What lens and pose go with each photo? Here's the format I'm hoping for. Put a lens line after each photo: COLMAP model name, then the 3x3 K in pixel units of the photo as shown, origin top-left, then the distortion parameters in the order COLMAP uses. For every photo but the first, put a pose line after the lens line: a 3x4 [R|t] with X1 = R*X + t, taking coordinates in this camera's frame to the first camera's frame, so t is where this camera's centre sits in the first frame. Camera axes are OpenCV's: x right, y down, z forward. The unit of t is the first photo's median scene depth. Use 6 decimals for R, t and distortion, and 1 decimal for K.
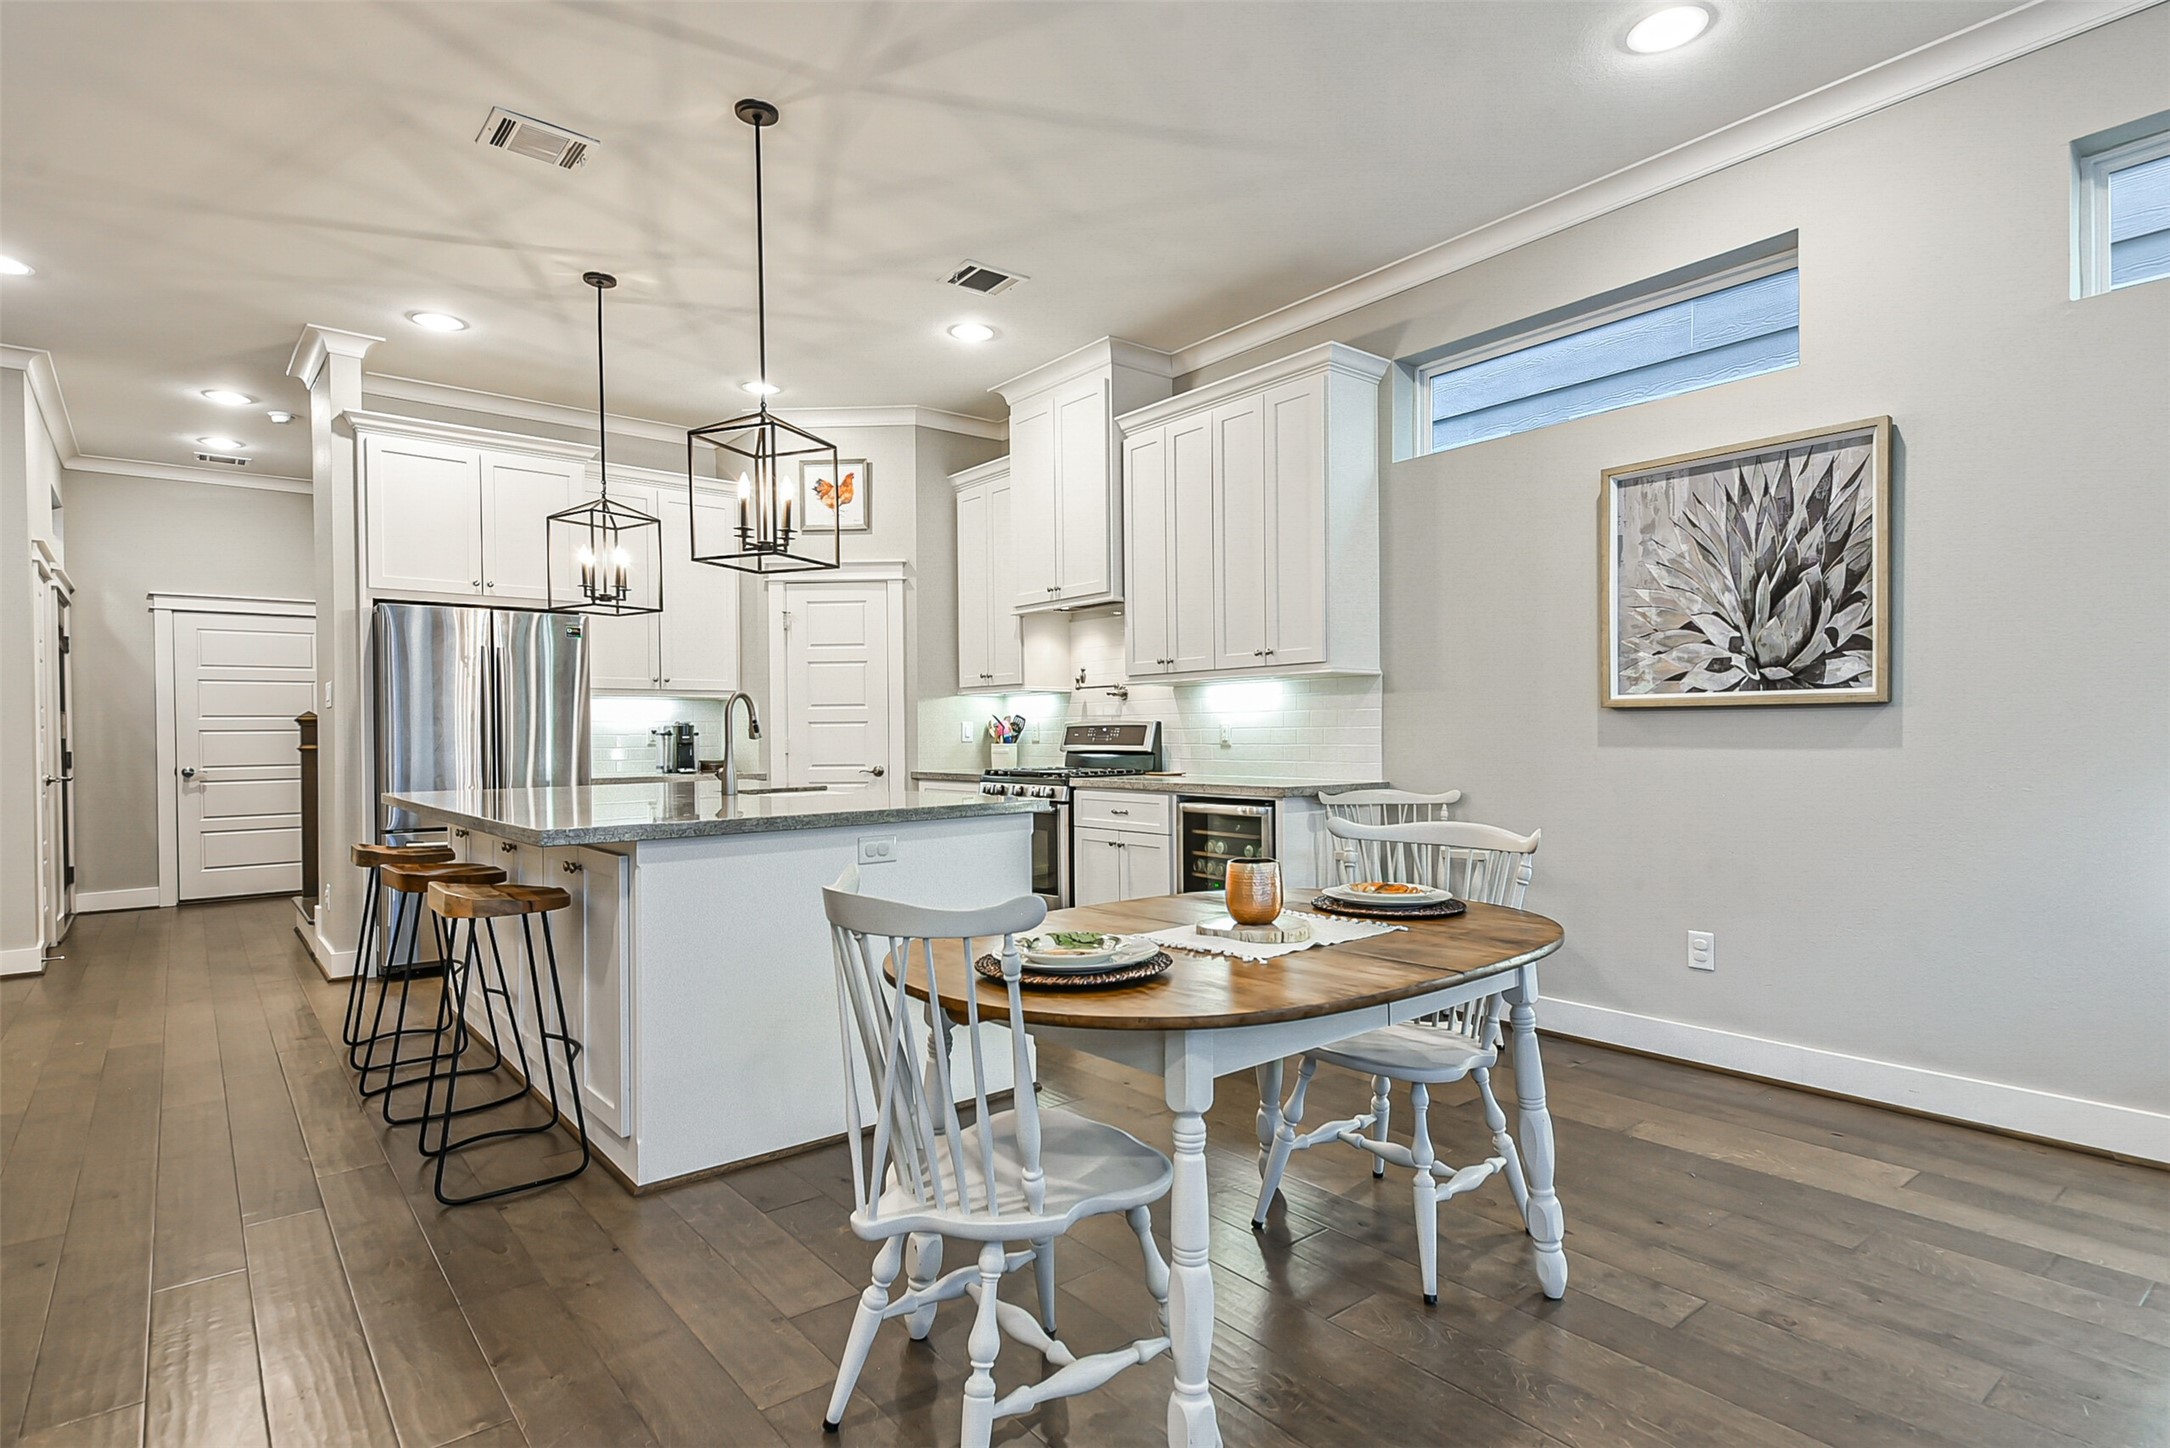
lens RADIAL K [[1097.0, 0, 1095.9], [0, 1097.0, 740.6], [0, 0, 1]] dist [0.040810, -0.000752]
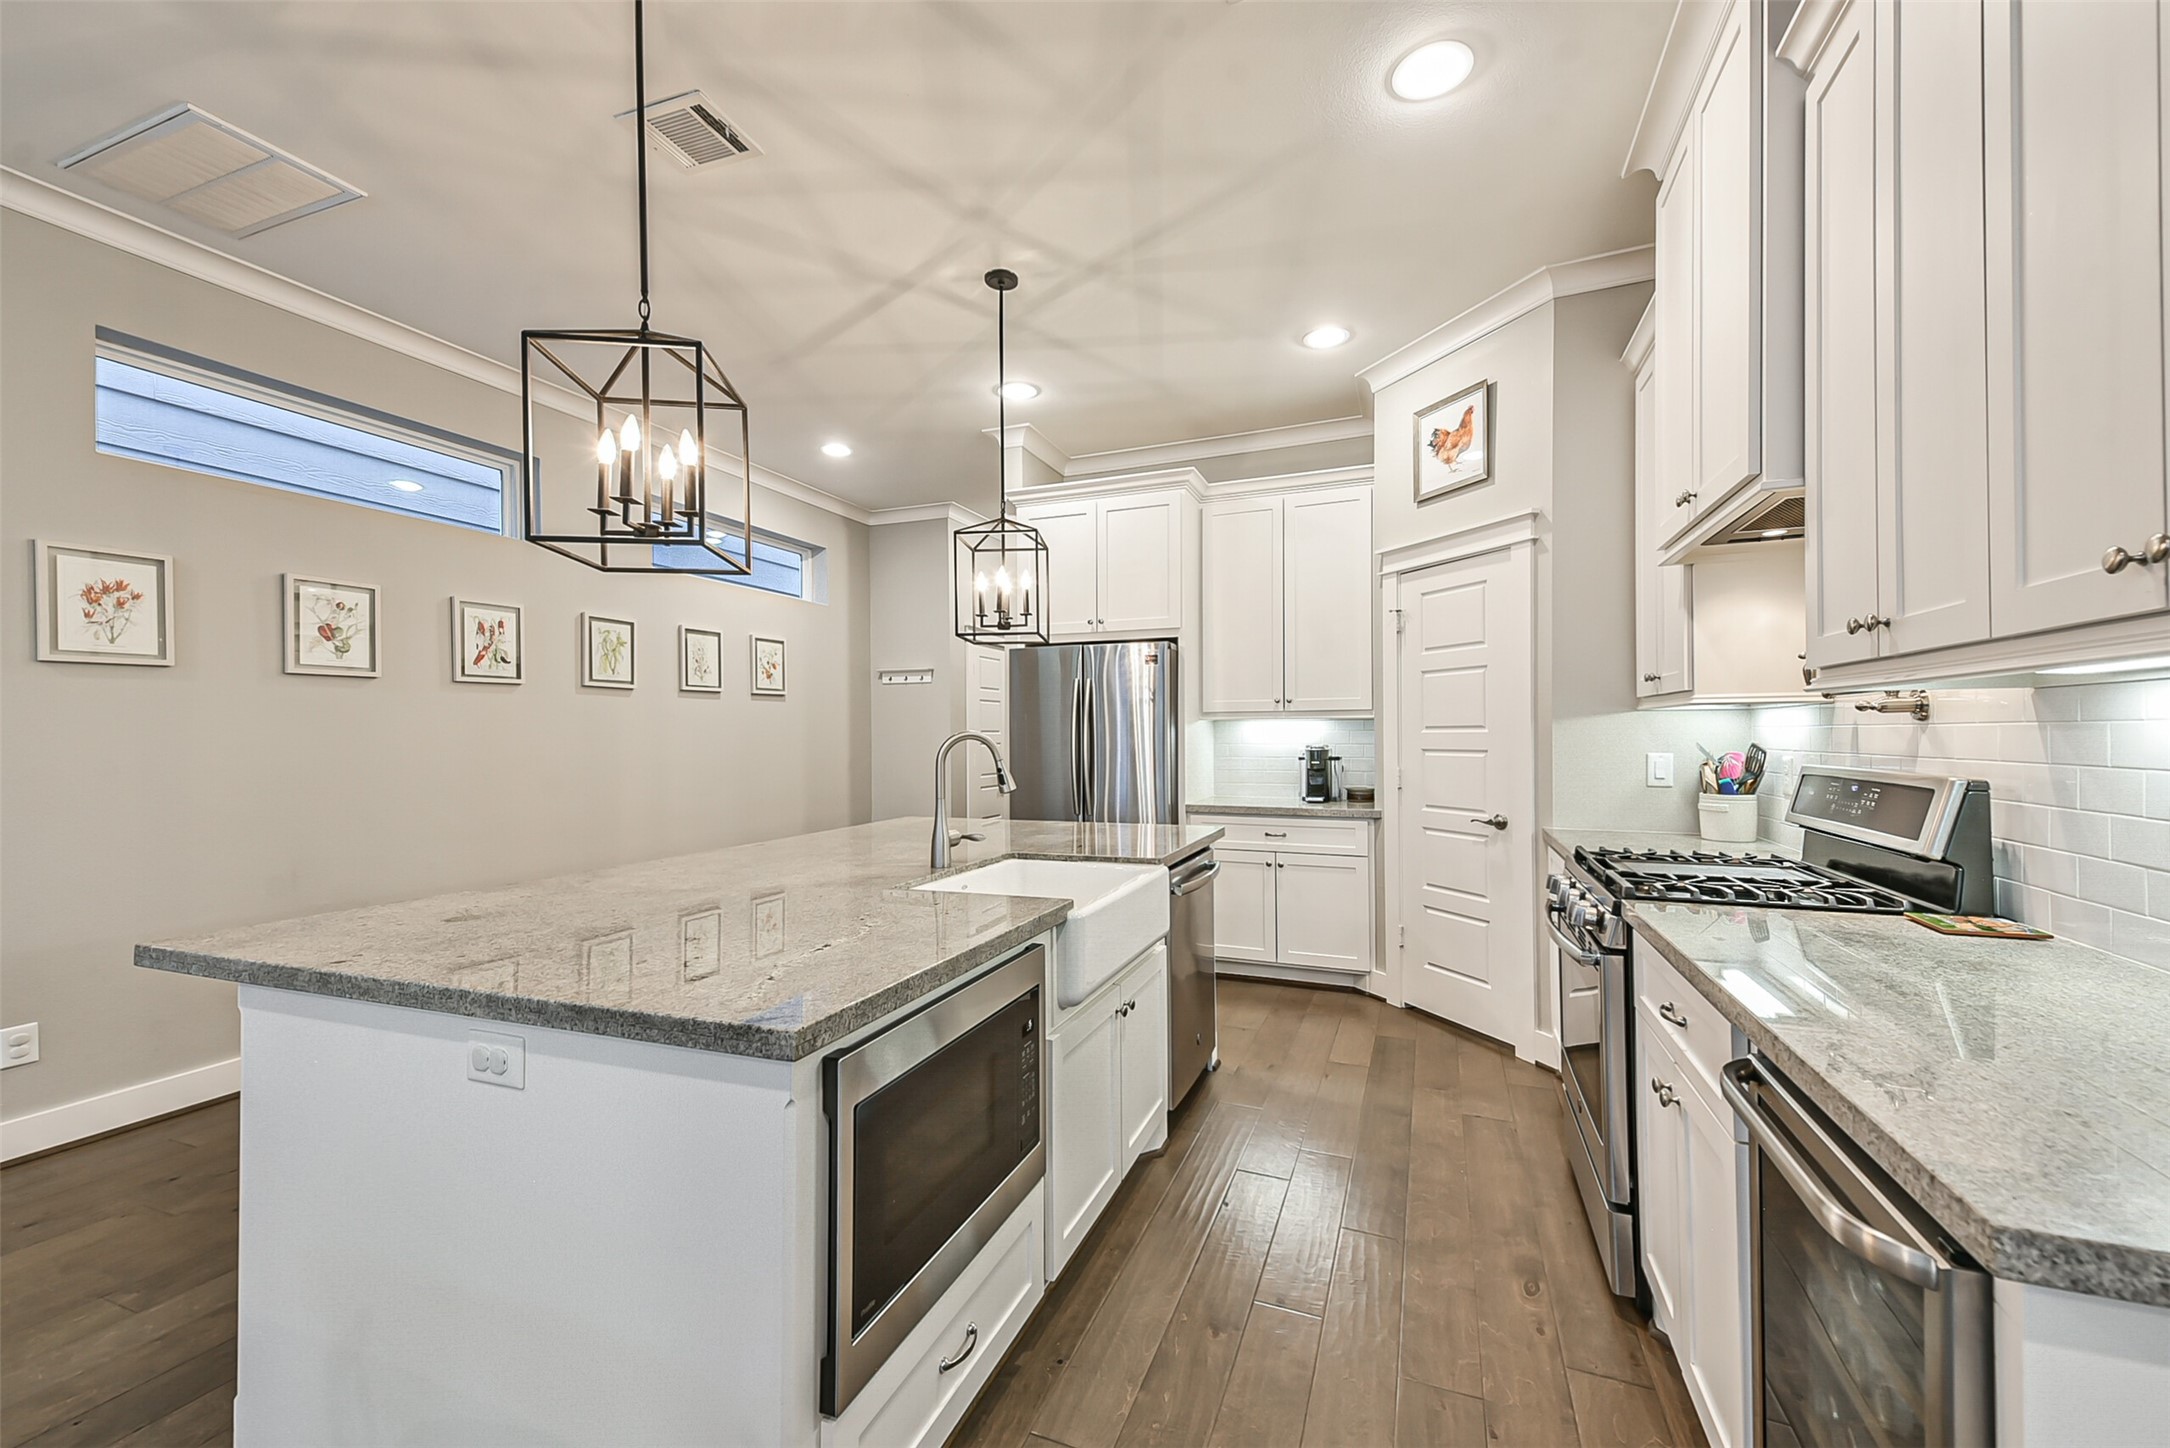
lens RADIAL K [[848.9, 0, 1094.3], [0, 848.9, 733.1], [0, 0, 1]] dist [0.026525, -0.008523]
pose [[0.490121, 0.003986, -0.871645, 0.253908], [-0.003684, 0.999990, 0.002502, -0.050245], [0.871646, 0.001985, 0.490131, 0.879105]]
